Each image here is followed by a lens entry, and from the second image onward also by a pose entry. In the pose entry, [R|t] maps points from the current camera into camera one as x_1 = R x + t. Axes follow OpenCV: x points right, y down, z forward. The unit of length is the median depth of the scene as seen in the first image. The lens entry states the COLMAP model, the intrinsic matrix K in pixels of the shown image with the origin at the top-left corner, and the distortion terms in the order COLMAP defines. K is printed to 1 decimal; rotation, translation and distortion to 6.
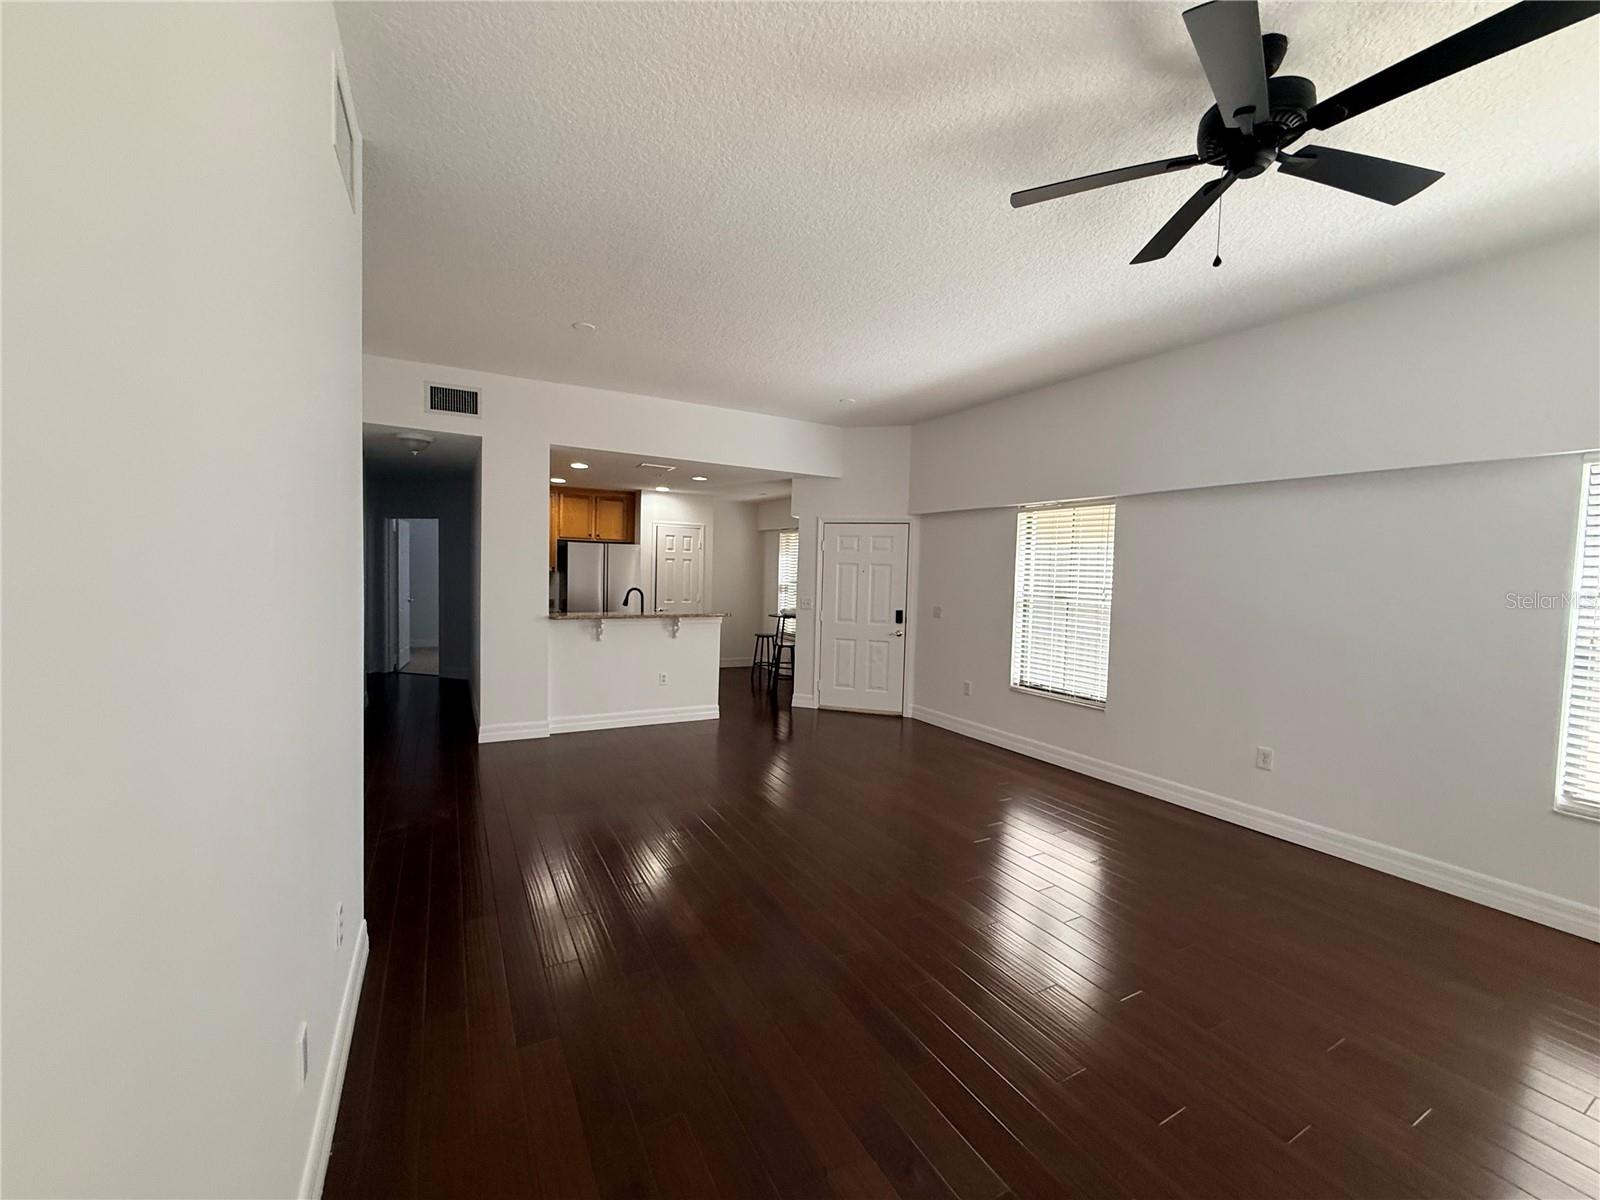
lens RADIAL K [[641.7, 0, 803.3], [0, 641.7, 601.3], [0, 0, 1]] dist [-0.001790, 0.000743]
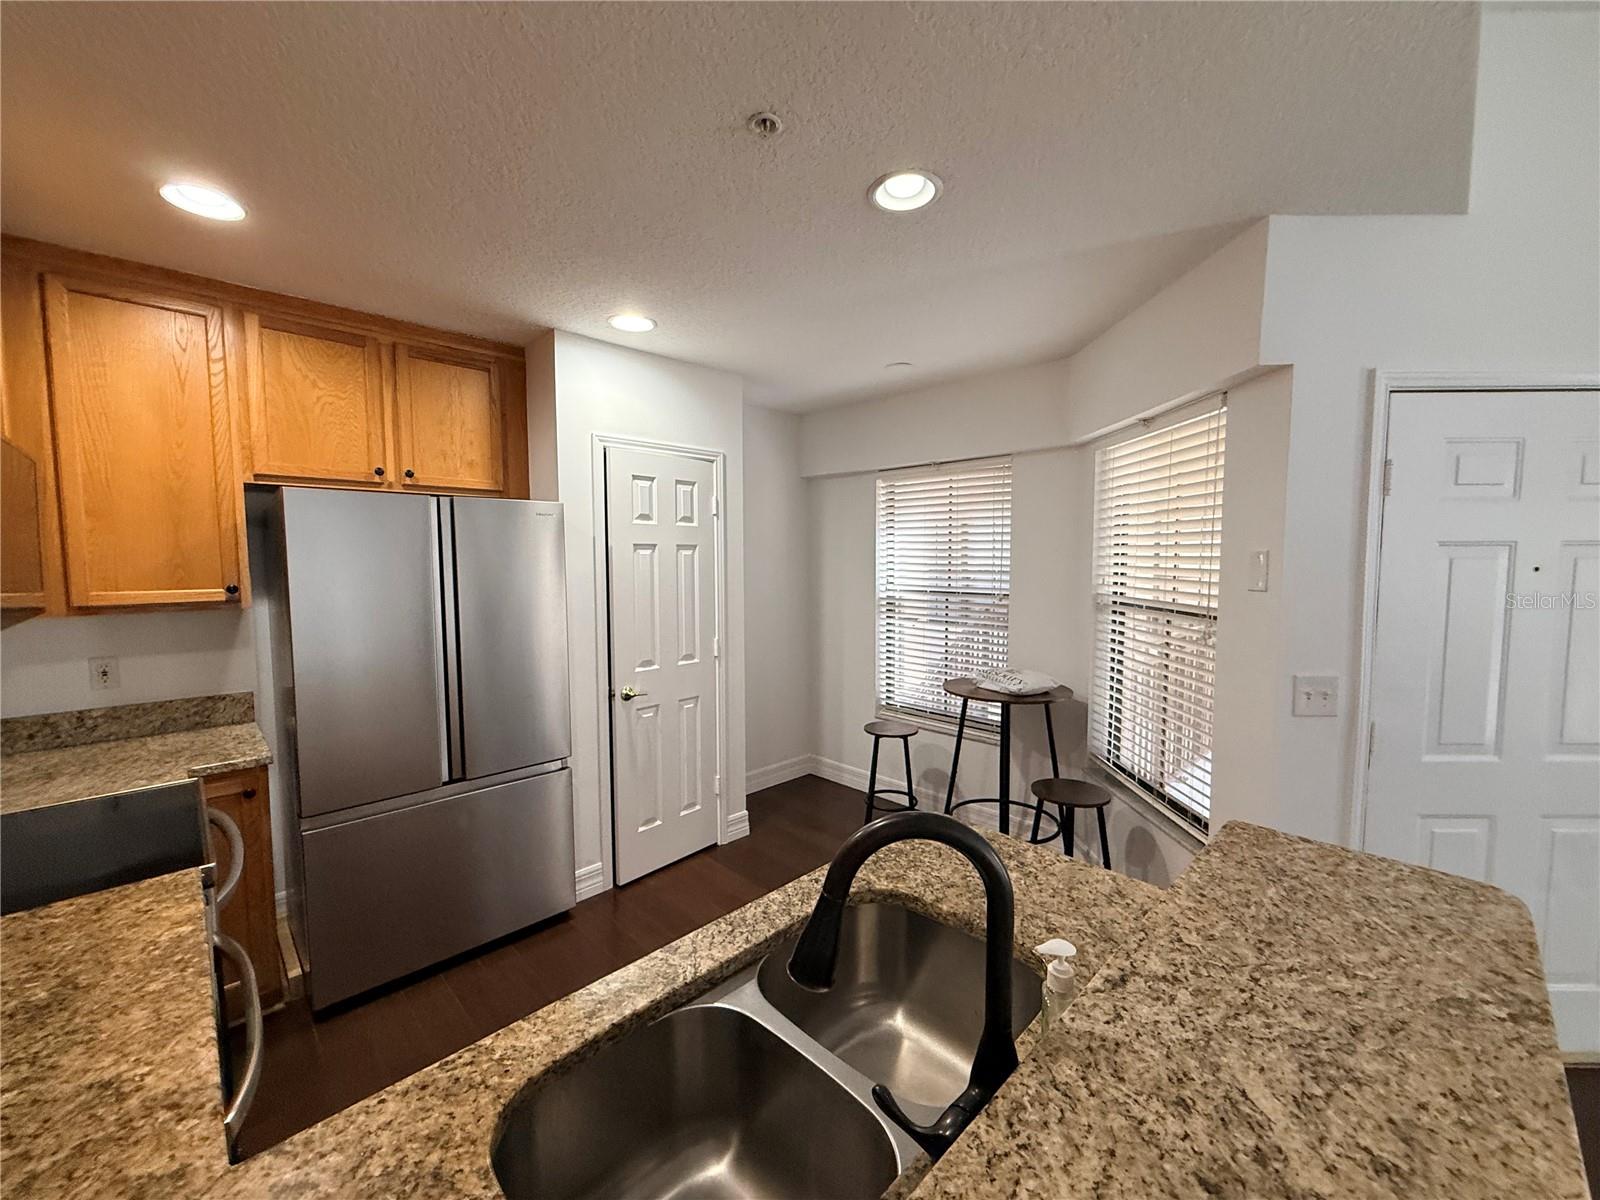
lens RADIAL K [[641.7, 0, 793.9], [0, 641.7, 599.4], [0, 0, 1]] dist [-0.001790, 0.000743]
pose [[0.962014, -0.054058, 0.267594, -0.226745], [0.045312, 0.998221, 0.038756, -0.047076], [-0.269213, -0.025159, 0.962752, 0.652003]]
